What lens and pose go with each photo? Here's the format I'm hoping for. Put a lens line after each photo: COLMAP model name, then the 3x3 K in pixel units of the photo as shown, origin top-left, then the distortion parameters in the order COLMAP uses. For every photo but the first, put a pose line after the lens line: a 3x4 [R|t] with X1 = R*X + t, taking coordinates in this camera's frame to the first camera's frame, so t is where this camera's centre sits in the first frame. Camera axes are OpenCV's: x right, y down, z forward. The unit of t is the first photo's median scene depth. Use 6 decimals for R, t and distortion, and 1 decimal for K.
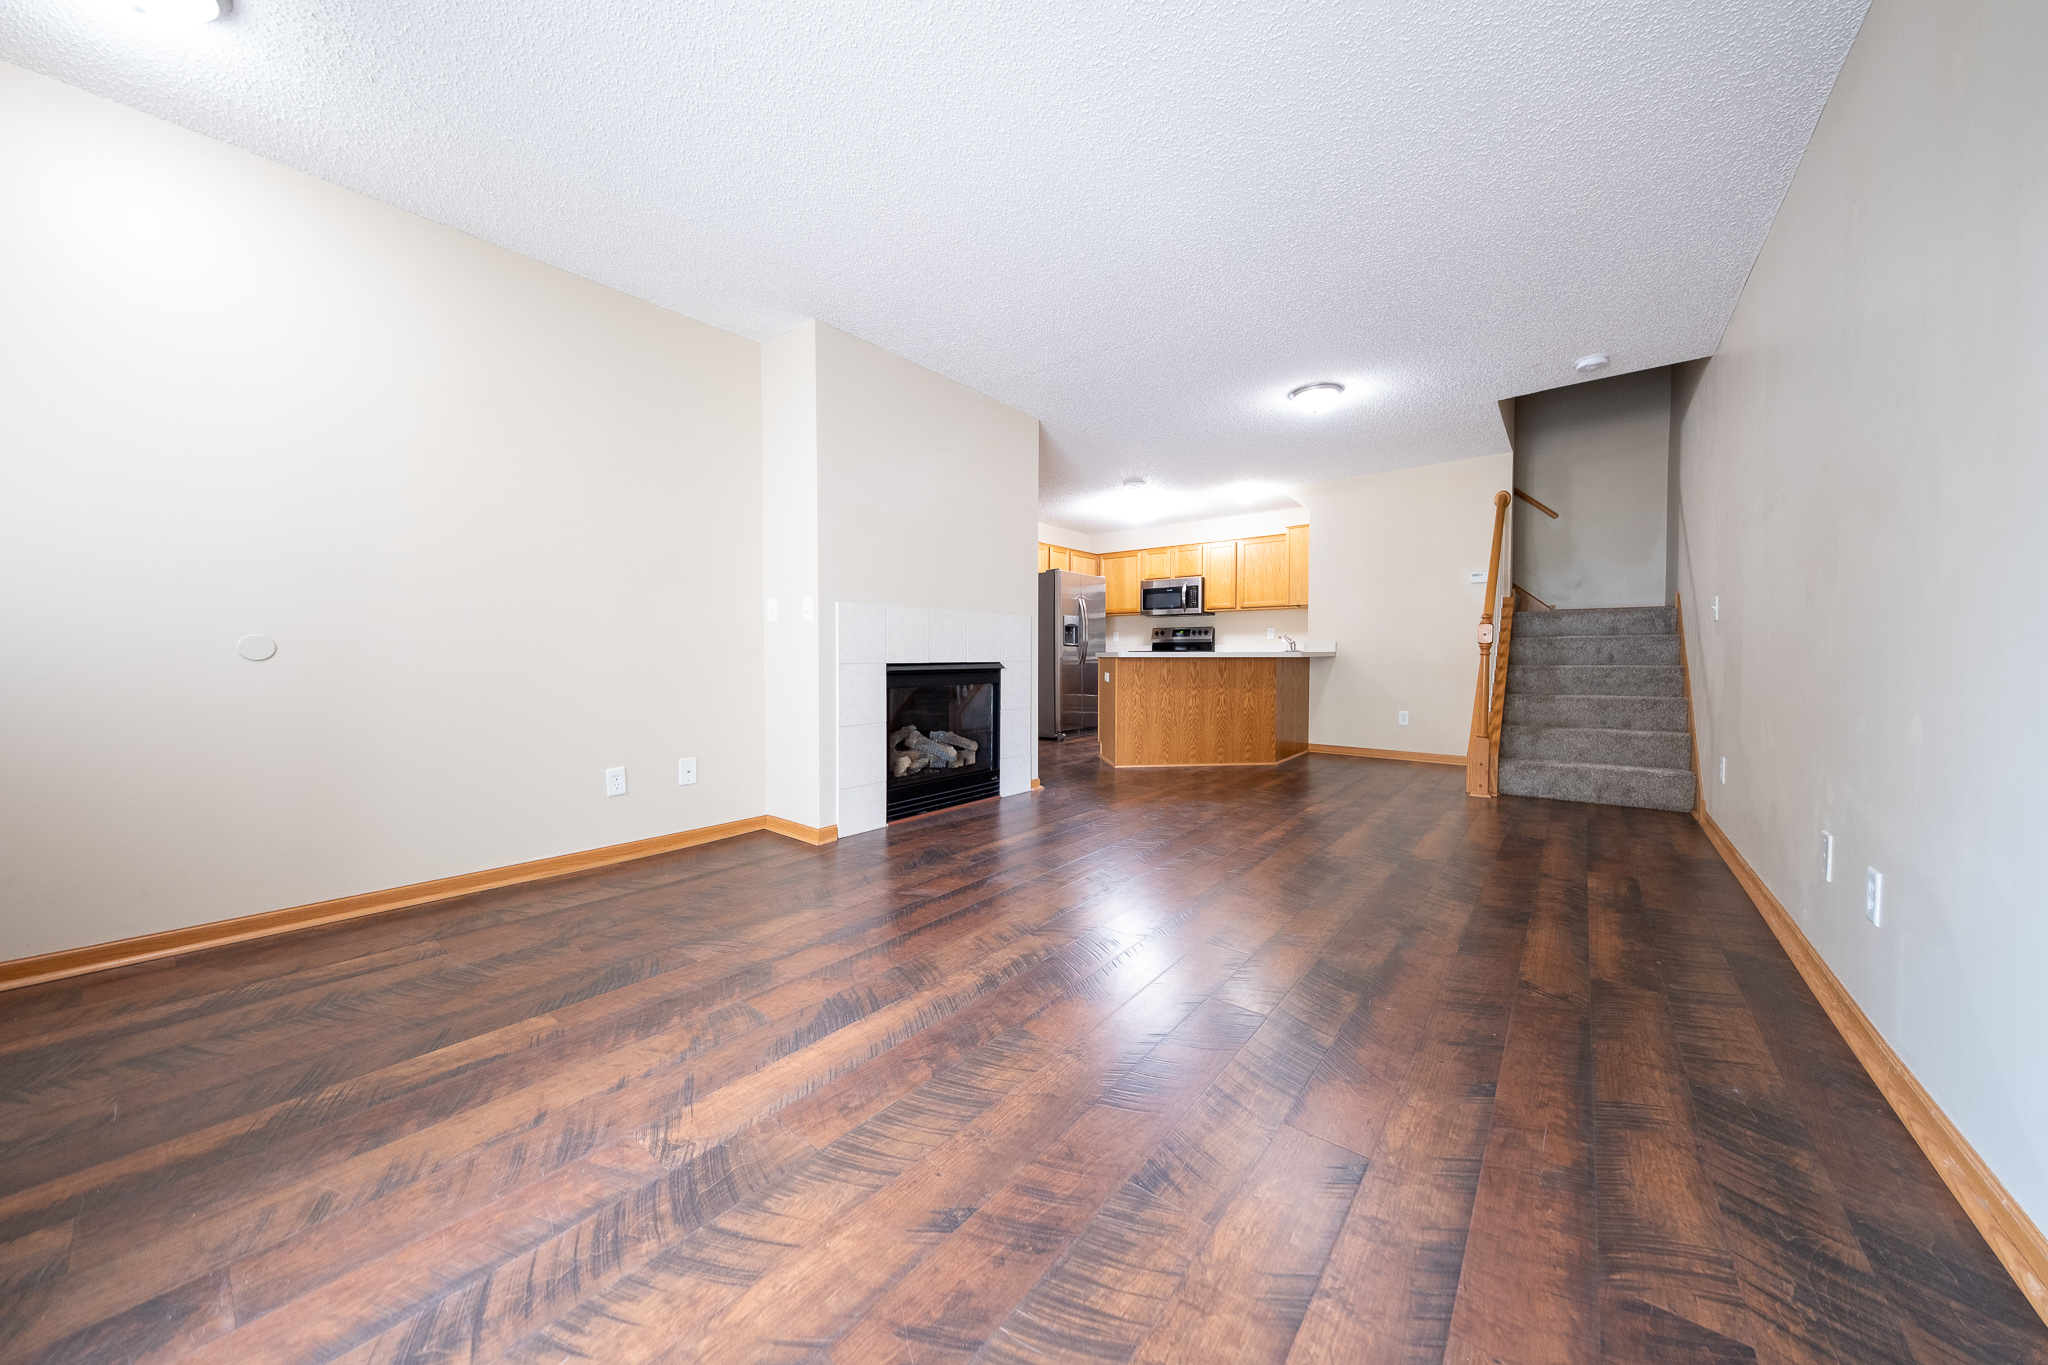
lens RADIAL K [[701.3, 0, 1037.8], [0, 701.3, 671.0], [0, 0, 1]] dist [0.003553, -0.000548]
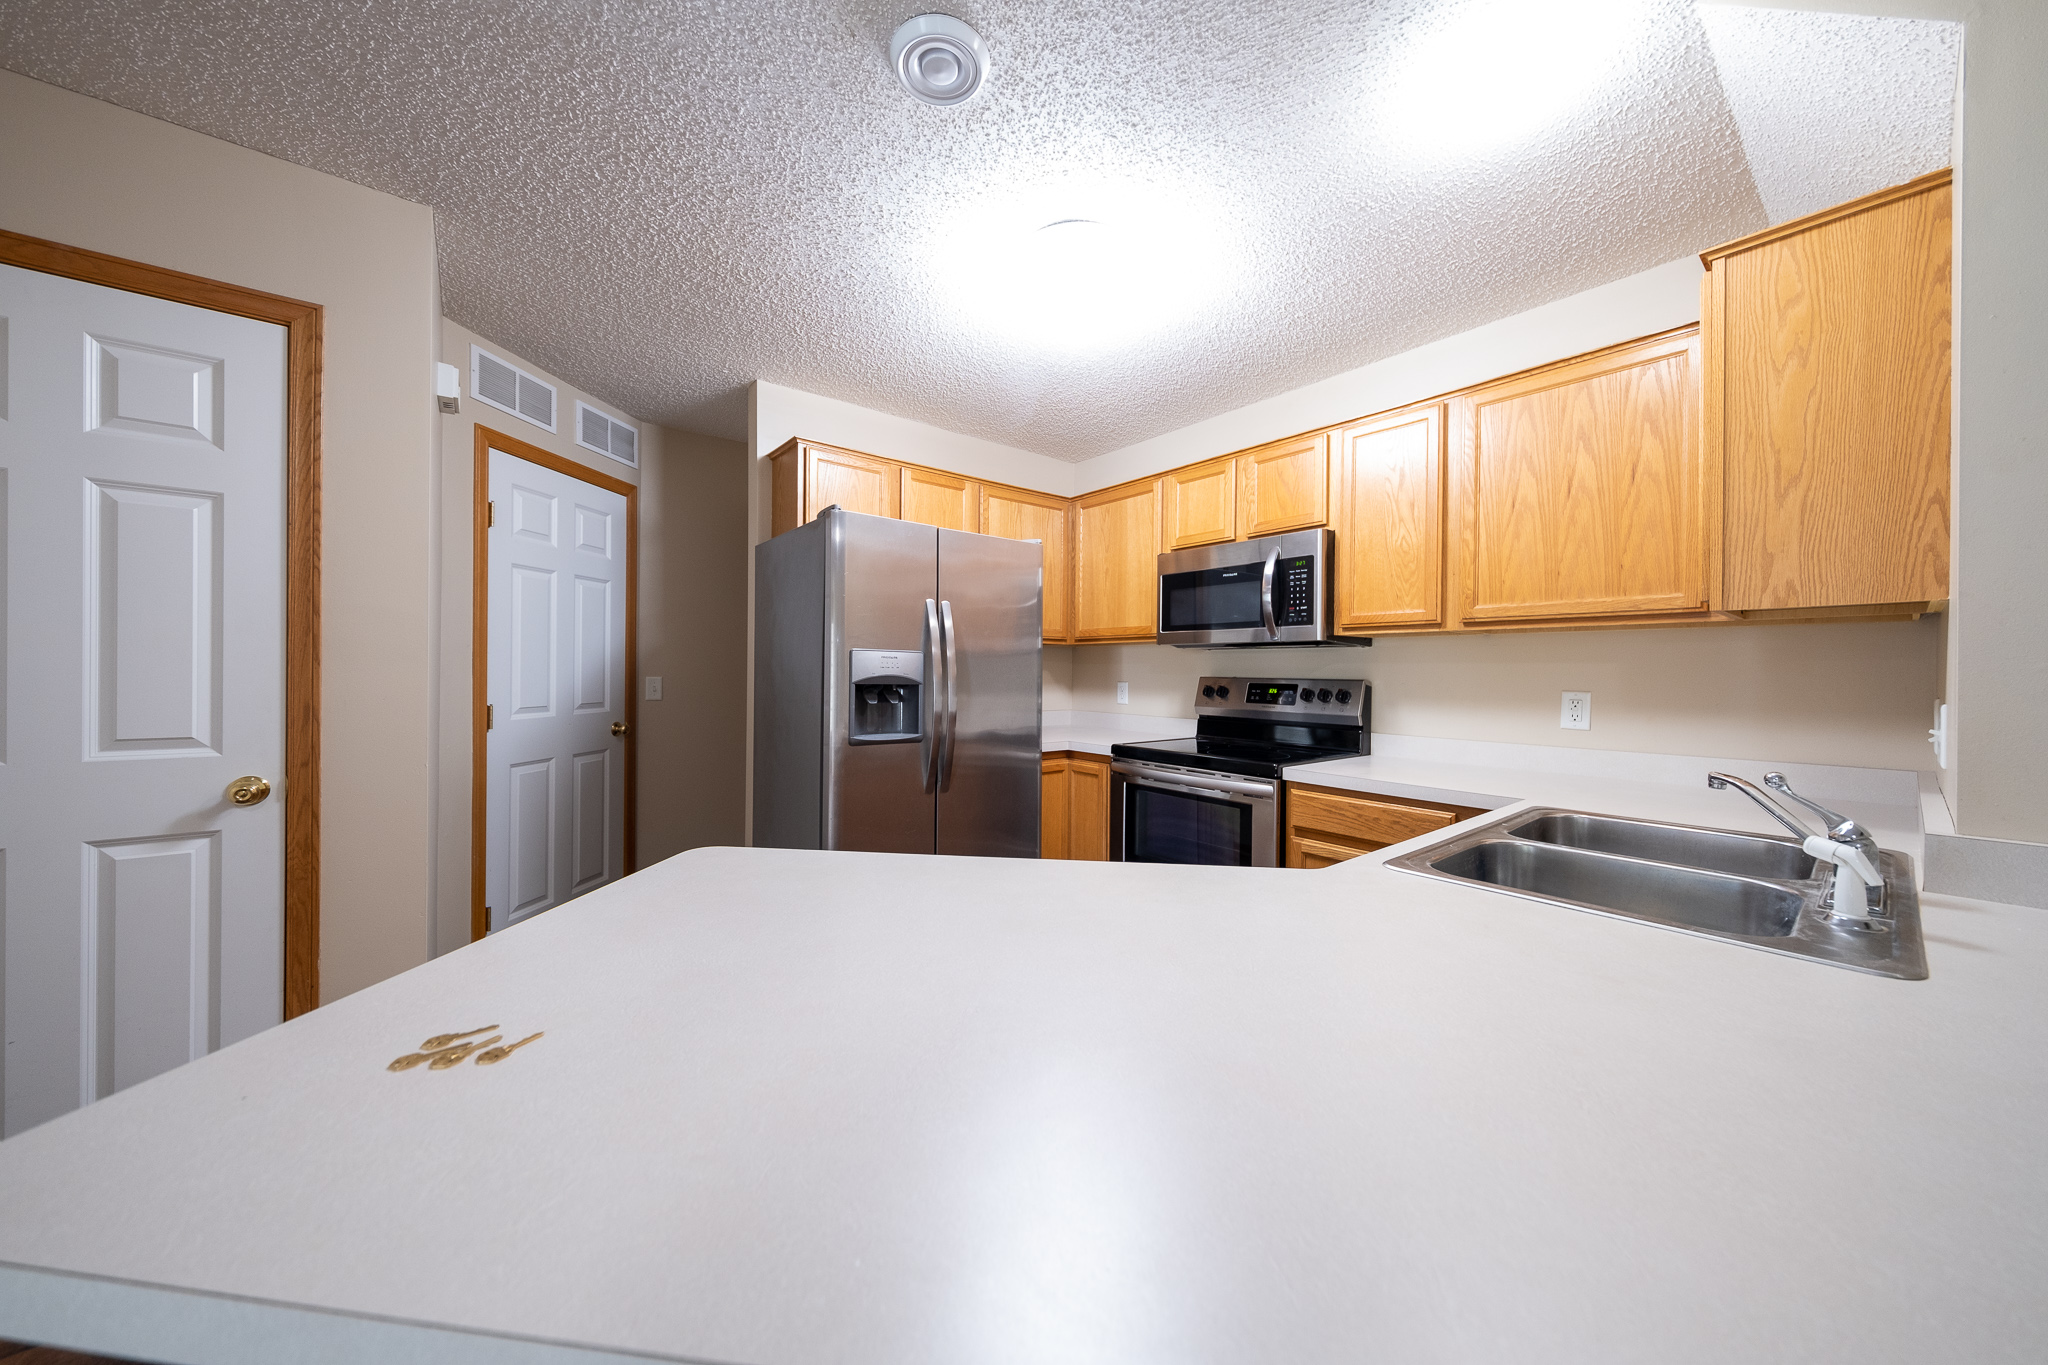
lens RADIAL K [[701.3, 0, 1018.5], [0, 701.3, 671.4], [0, 0, 1]] dist [0.003553, -0.000548]
pose [[0.962261, 0.006728, -0.272044, 0.180964], [-0.011677, 0.999794, -0.016574, -0.059633], [0.271877, 0.019125, 0.962142, 0.632979]]
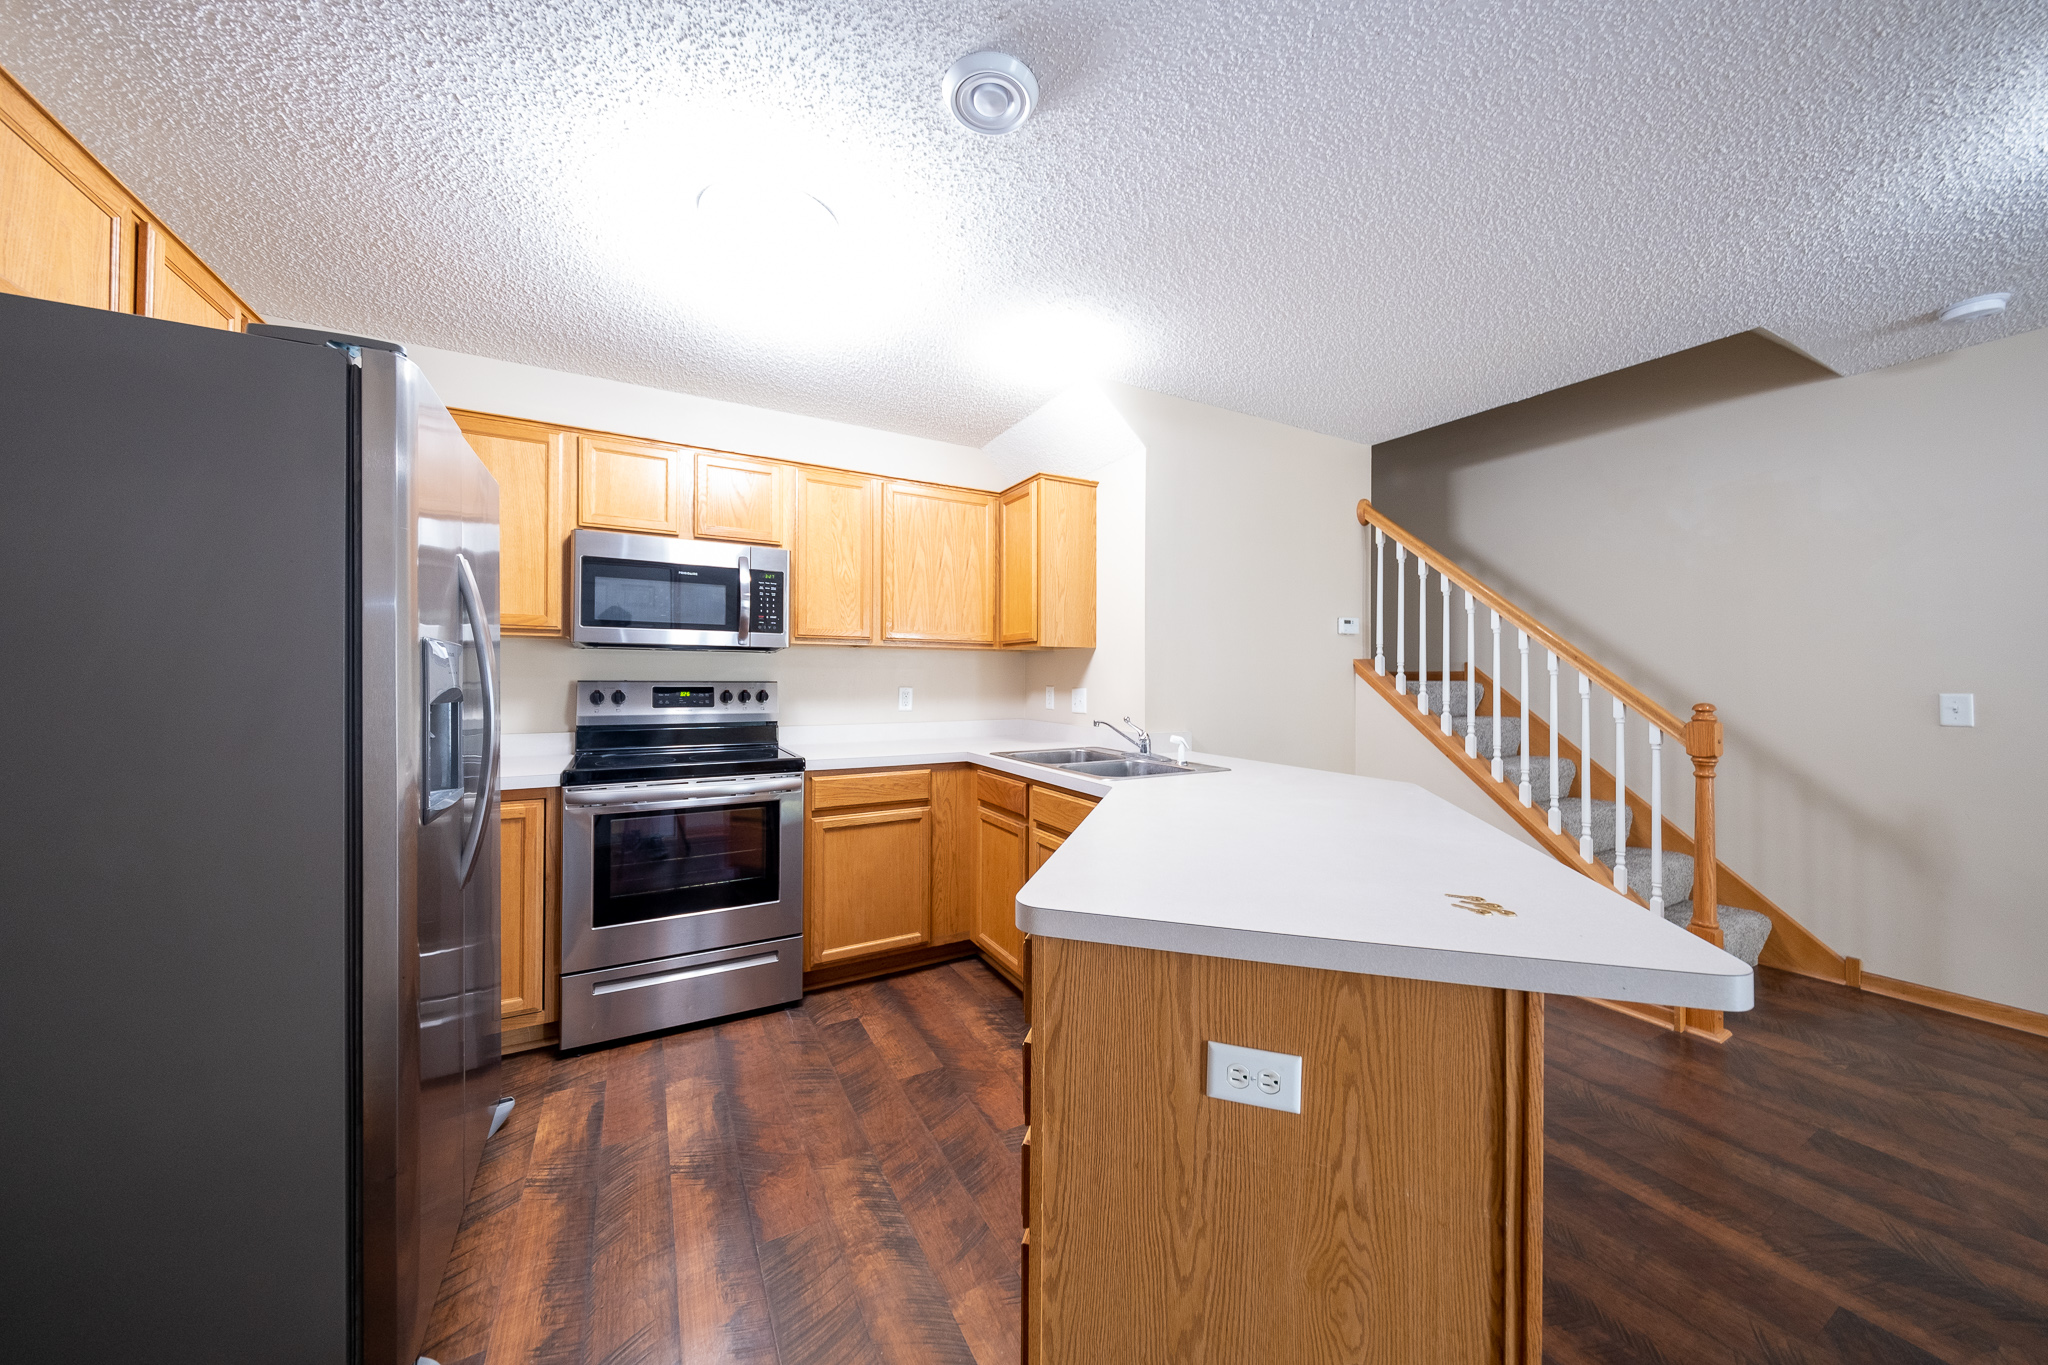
lens RADIAL K [[701.3, 0, 1021.1], [0, 701.3, 671.8], [0, 0, 1]] dist [0.003553, -0.000548]
pose [[0.415081, 0.011216, 0.909715, -0.052459], [0.008574, 0.999831, -0.016239, -0.061054], [-0.909744, 0.014541, 0.414914, 0.713948]]
